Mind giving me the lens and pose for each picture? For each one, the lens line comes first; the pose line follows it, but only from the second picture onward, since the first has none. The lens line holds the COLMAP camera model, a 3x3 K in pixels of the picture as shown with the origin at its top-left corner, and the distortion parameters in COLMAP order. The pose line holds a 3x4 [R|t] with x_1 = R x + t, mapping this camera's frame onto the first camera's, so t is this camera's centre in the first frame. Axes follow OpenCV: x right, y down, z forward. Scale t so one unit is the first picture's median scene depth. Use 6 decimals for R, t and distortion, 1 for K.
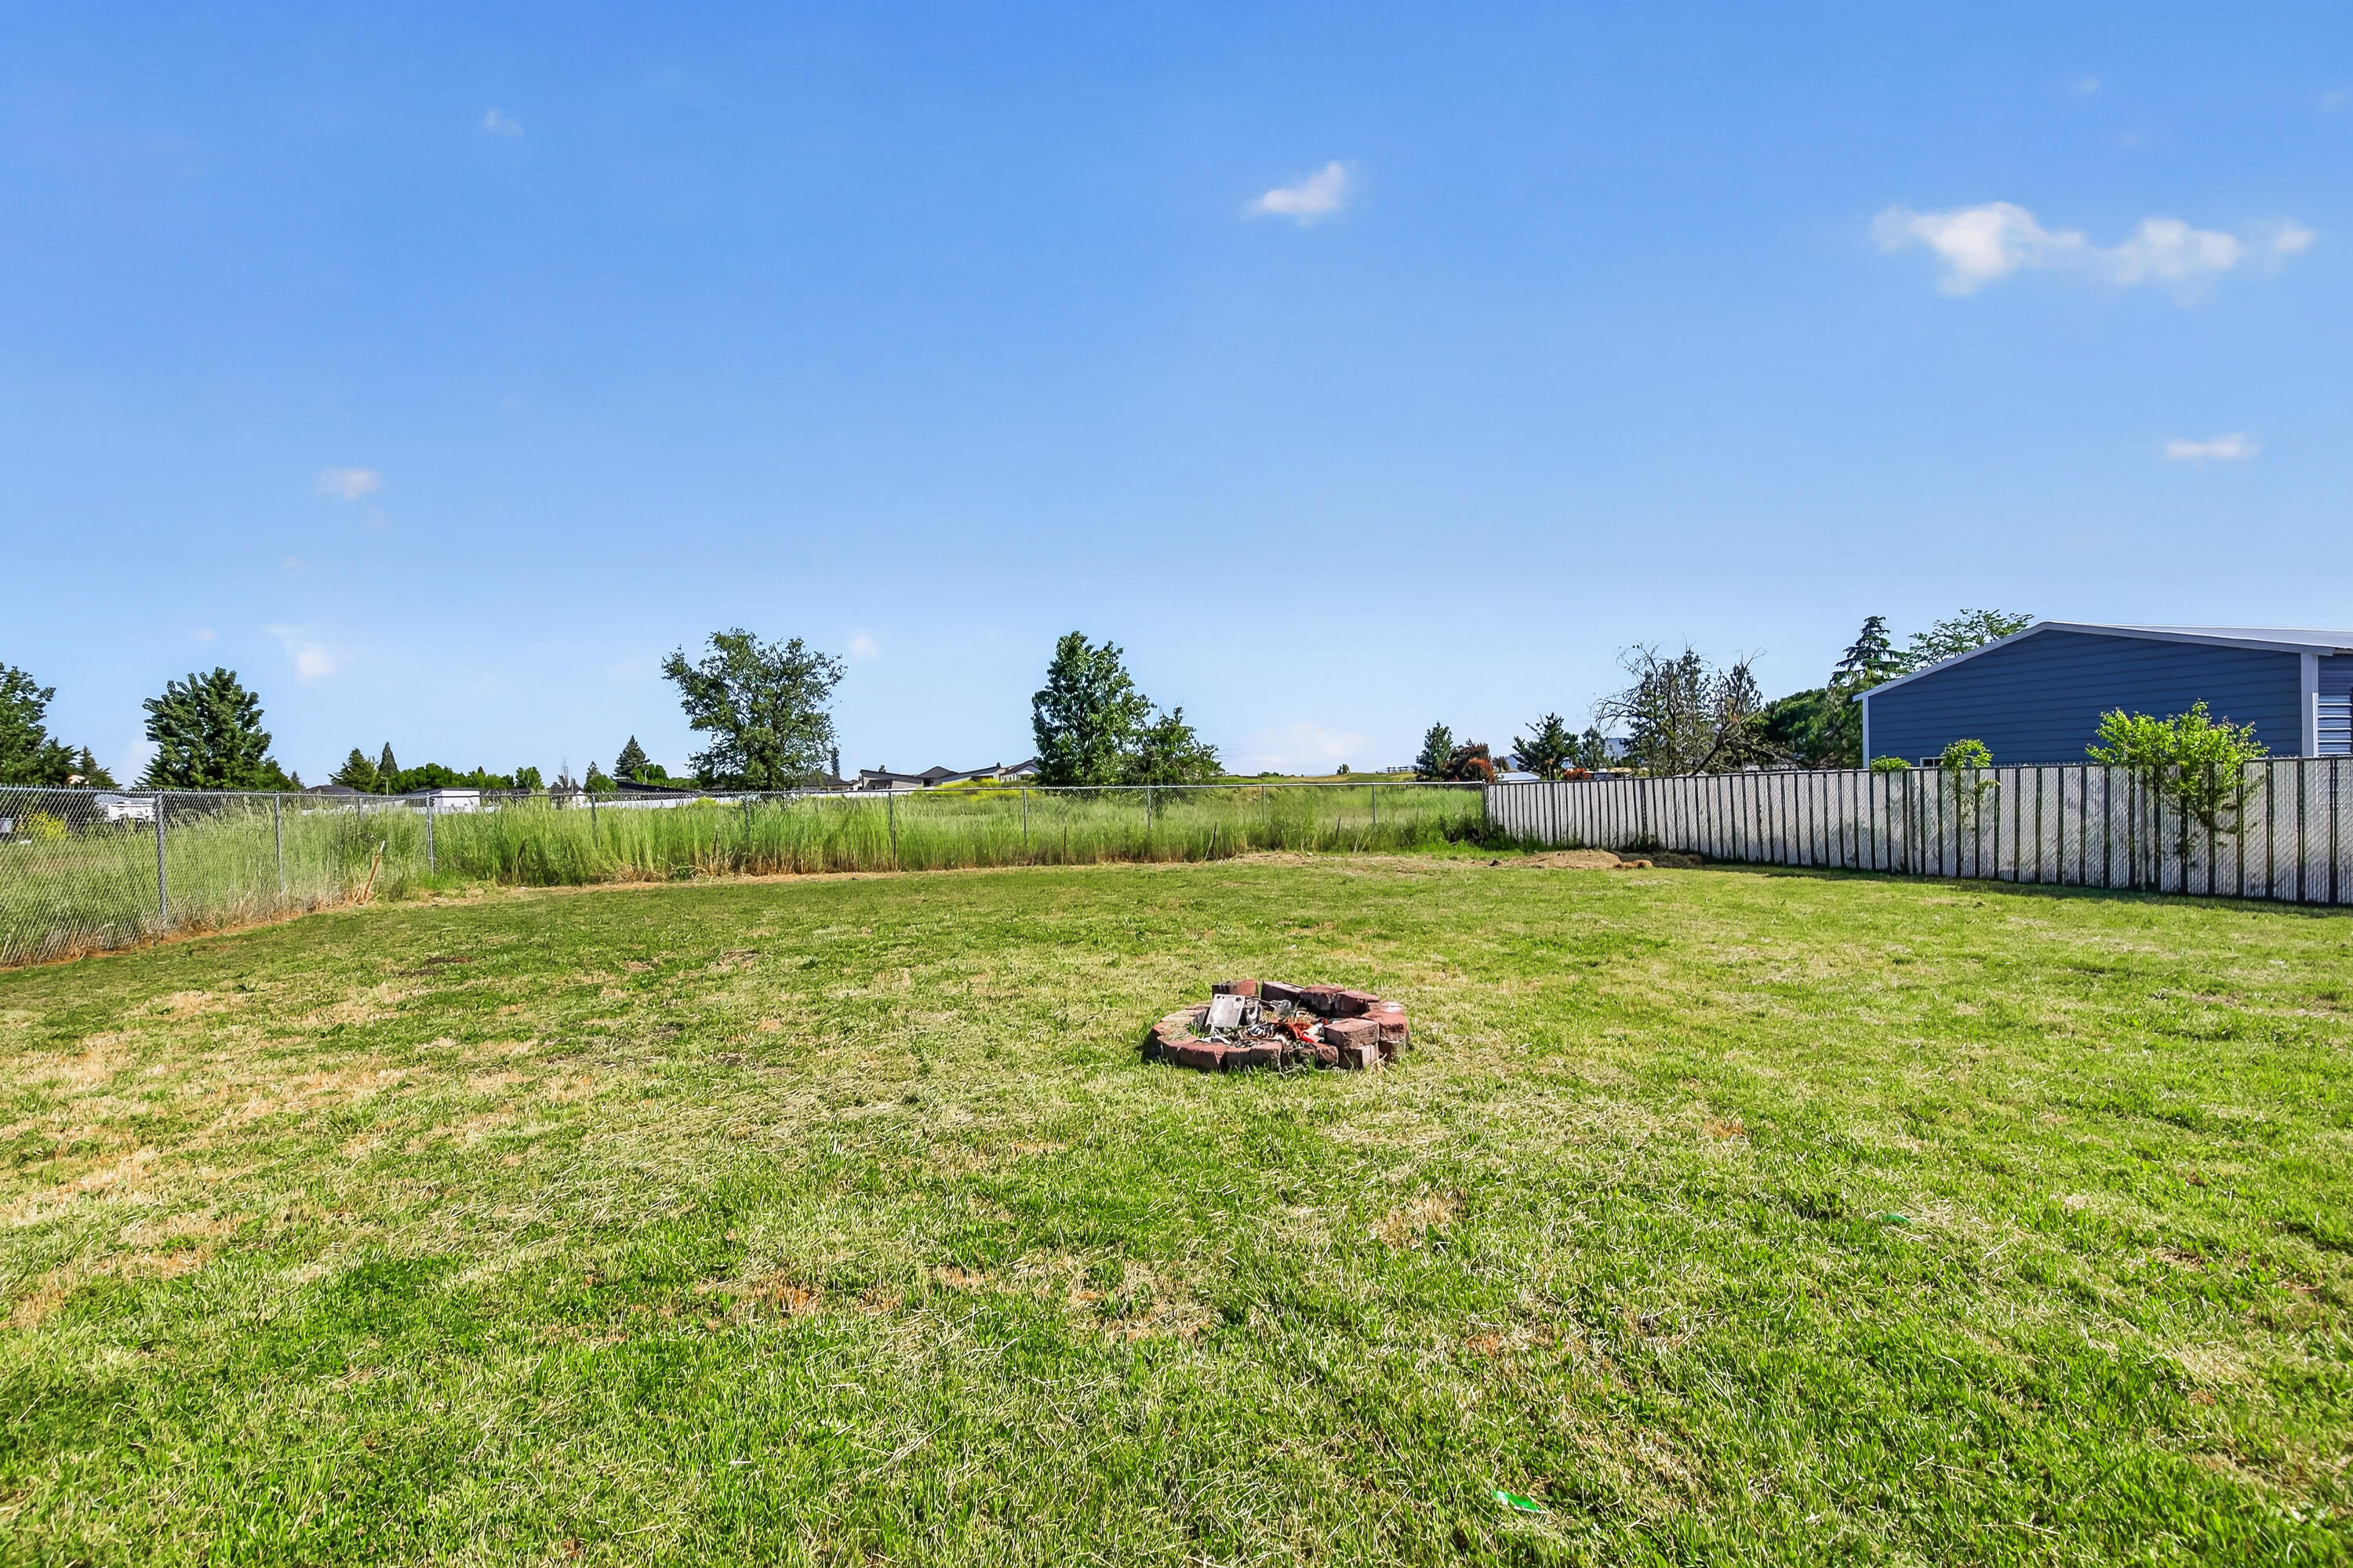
lens RADIAL K [[1167.6, 0, 1296.9], [0, 1167.6, 787.5], [0, 0, 1]] dist [-0.003112, -0.001382]
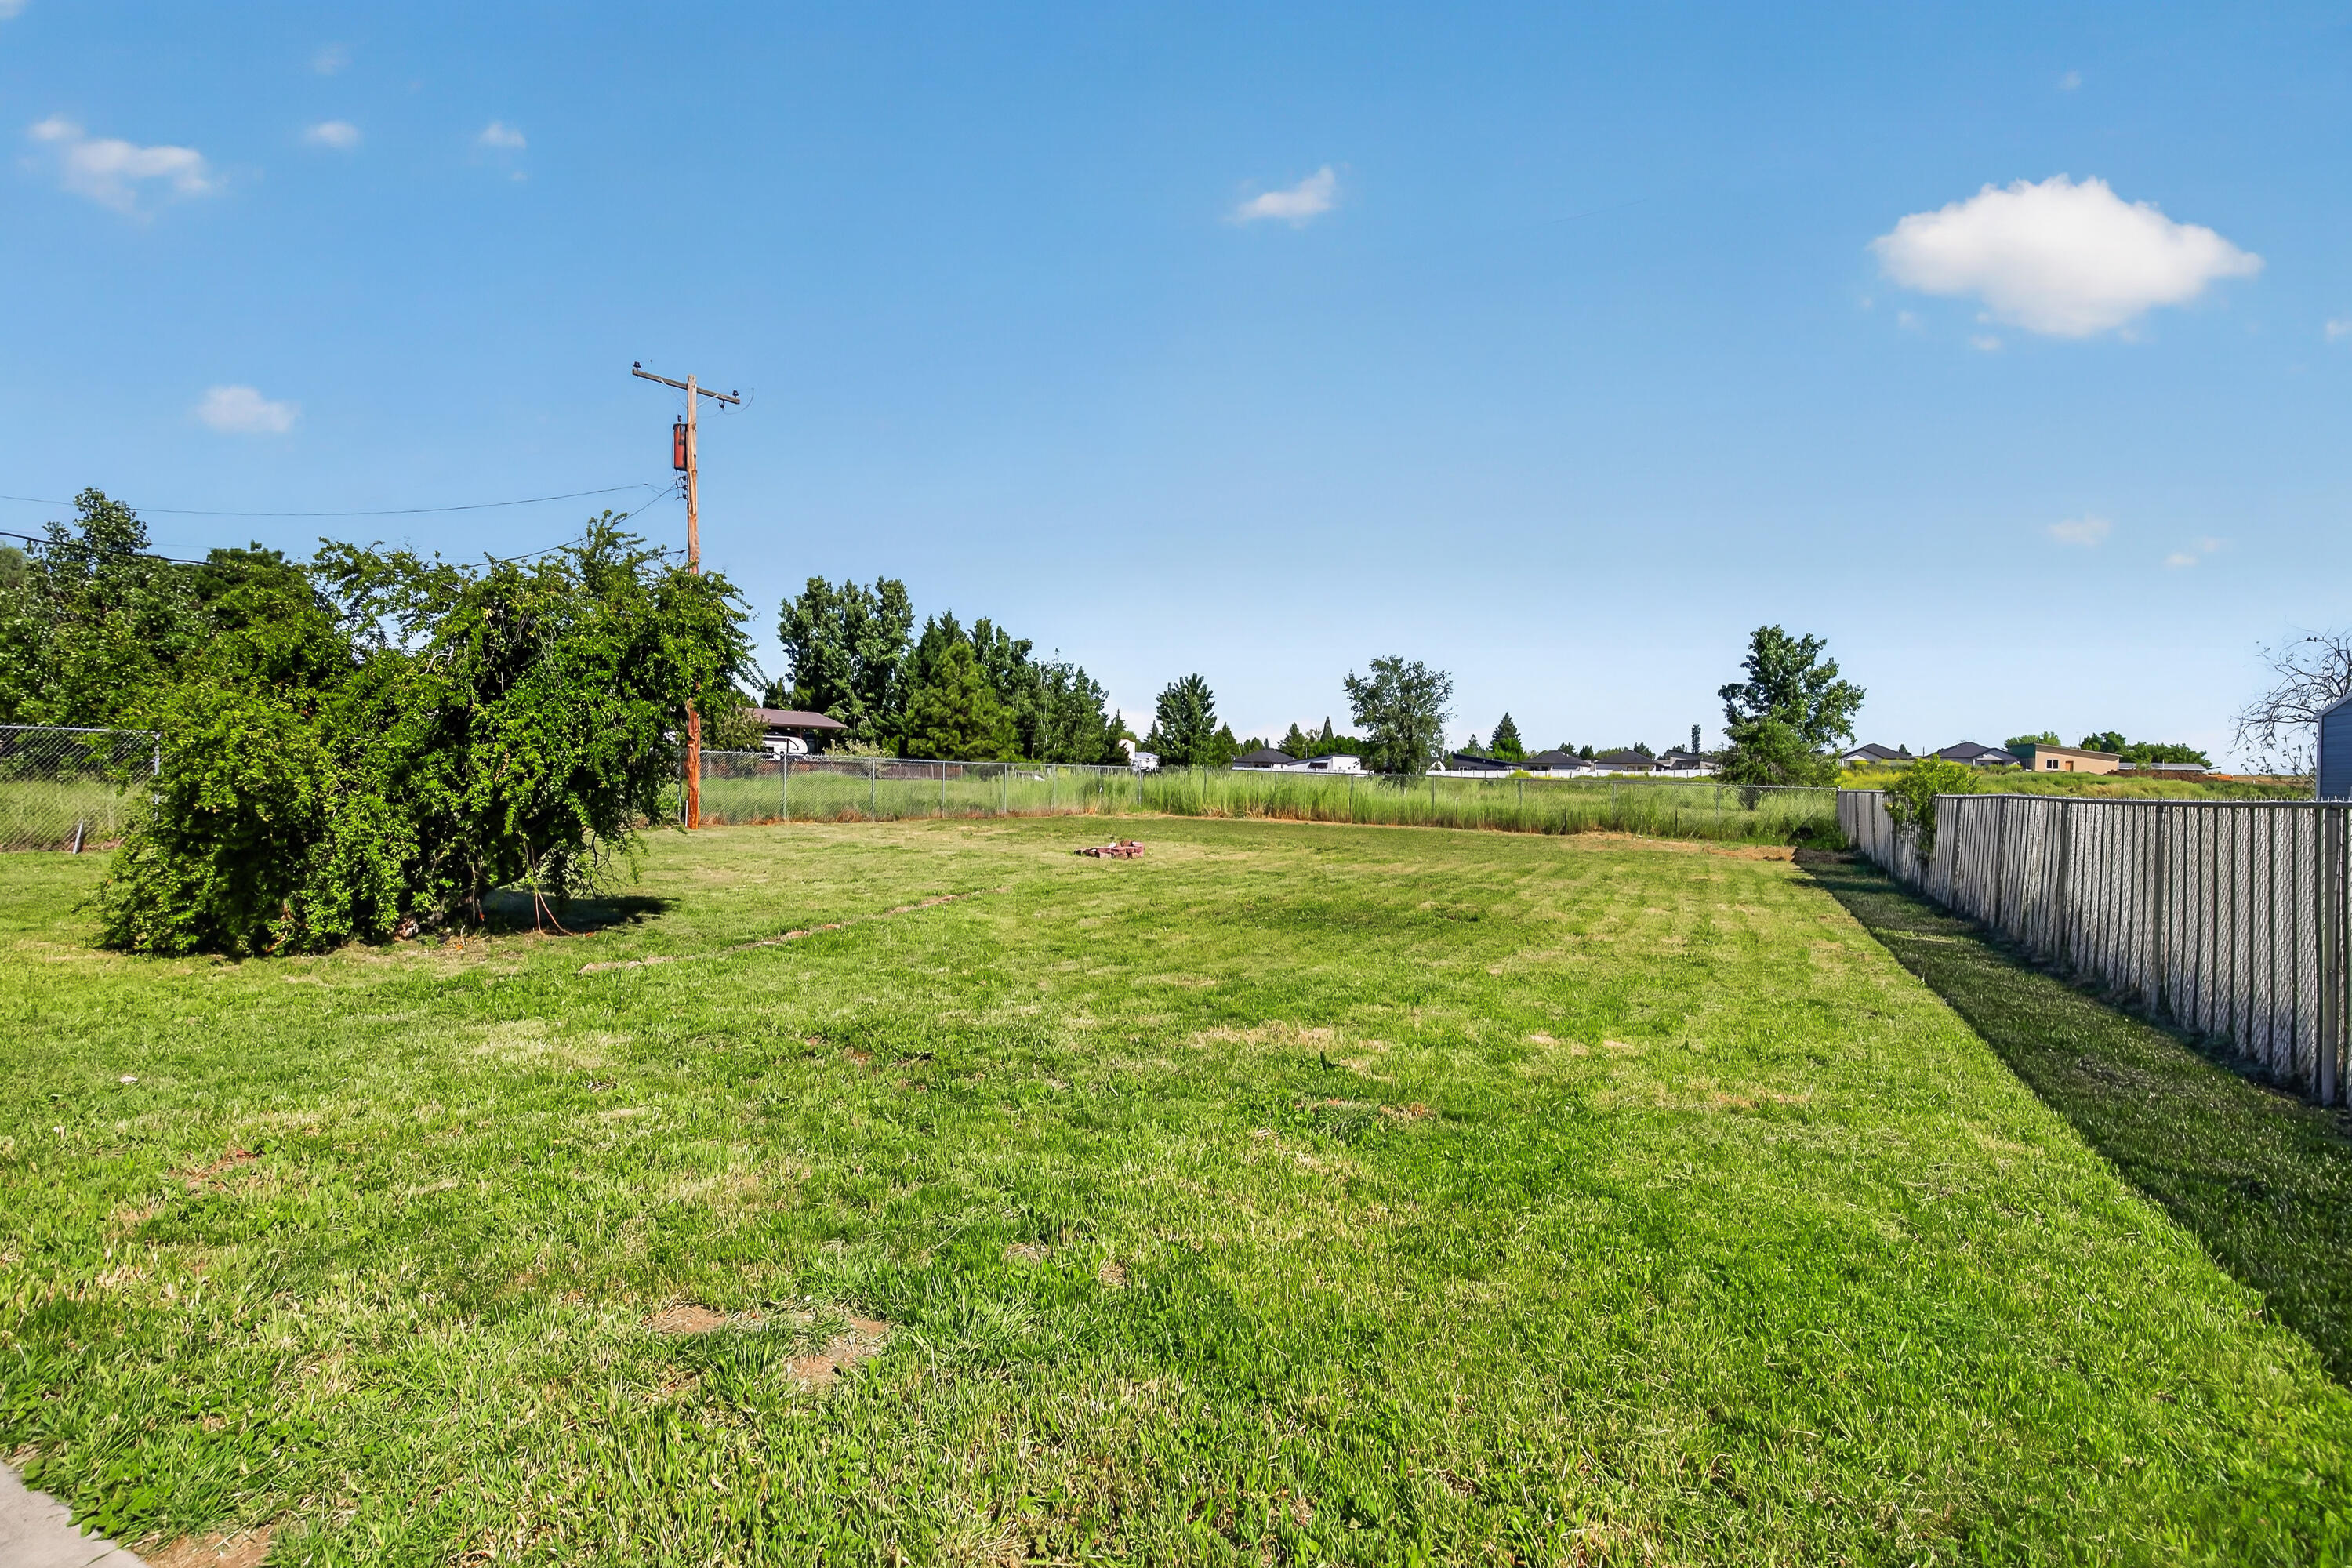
lens RADIAL K [[1096.3, 0, 1177.3], [0, 1096.3, 804.1], [0, 0, 1]] dist [0.004774, 0.000310]
pose [[0.704397, 0.063653, -0.706946, 0.311119], [-0.038120, 0.997926, 0.051870, -0.013776], [0.708782, -0.009588, 0.705362, -0.140502]]
